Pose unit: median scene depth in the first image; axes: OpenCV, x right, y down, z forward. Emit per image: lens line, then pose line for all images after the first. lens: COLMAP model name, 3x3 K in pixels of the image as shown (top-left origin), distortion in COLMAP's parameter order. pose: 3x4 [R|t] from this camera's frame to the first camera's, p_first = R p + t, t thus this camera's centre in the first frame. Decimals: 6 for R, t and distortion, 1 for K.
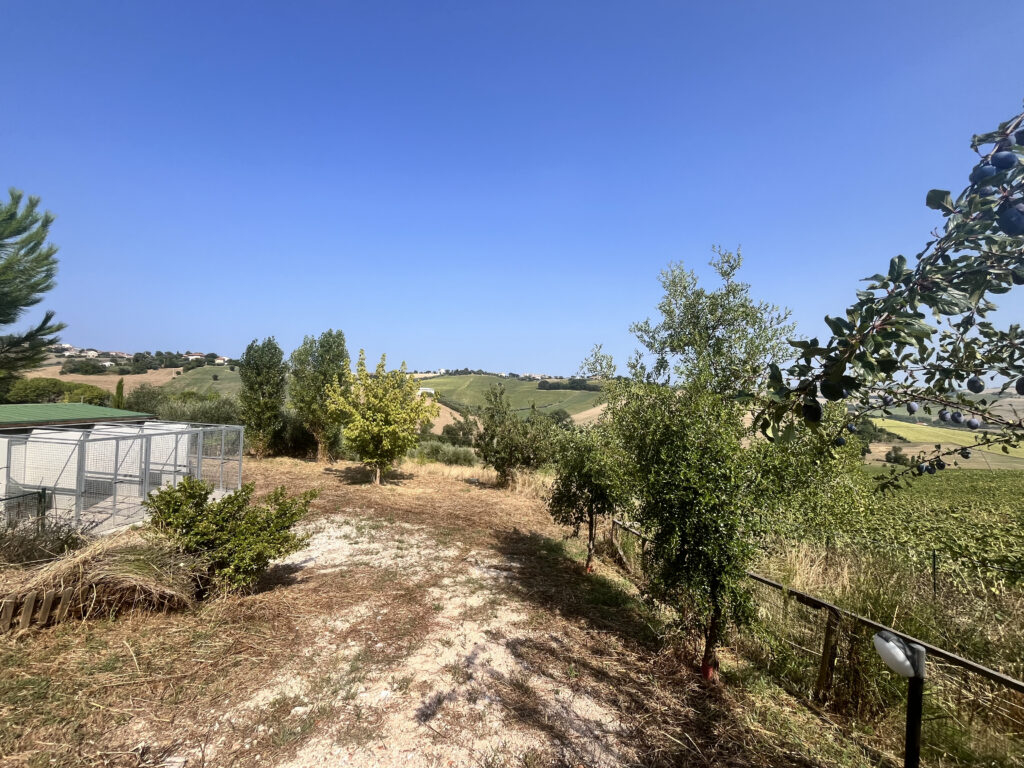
lens RADIAL K [[406.2, 0, 510.6], [0, 406.2, 384.5], [0, 0, 1]] dist [-0.001647, 0.000082]
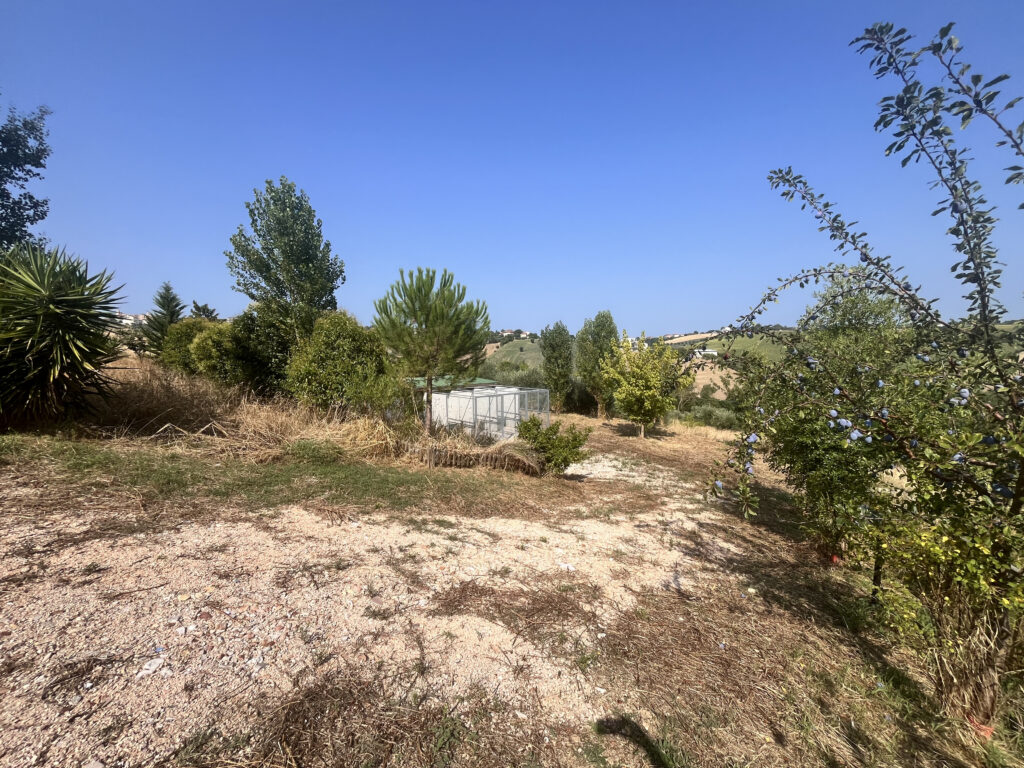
lens RADIAL K [[406.2, 0, 510.6], [0, 406.2, 384.5], [0, 0, 1]] dist [-0.001647, 0.000082]
pose [[0.790721, 0.001439, -0.612175, 0.118605], [0.052807, 0.996109, 0.070550, -0.024371], [0.609895, -0.088113, 0.787569, -0.215895]]
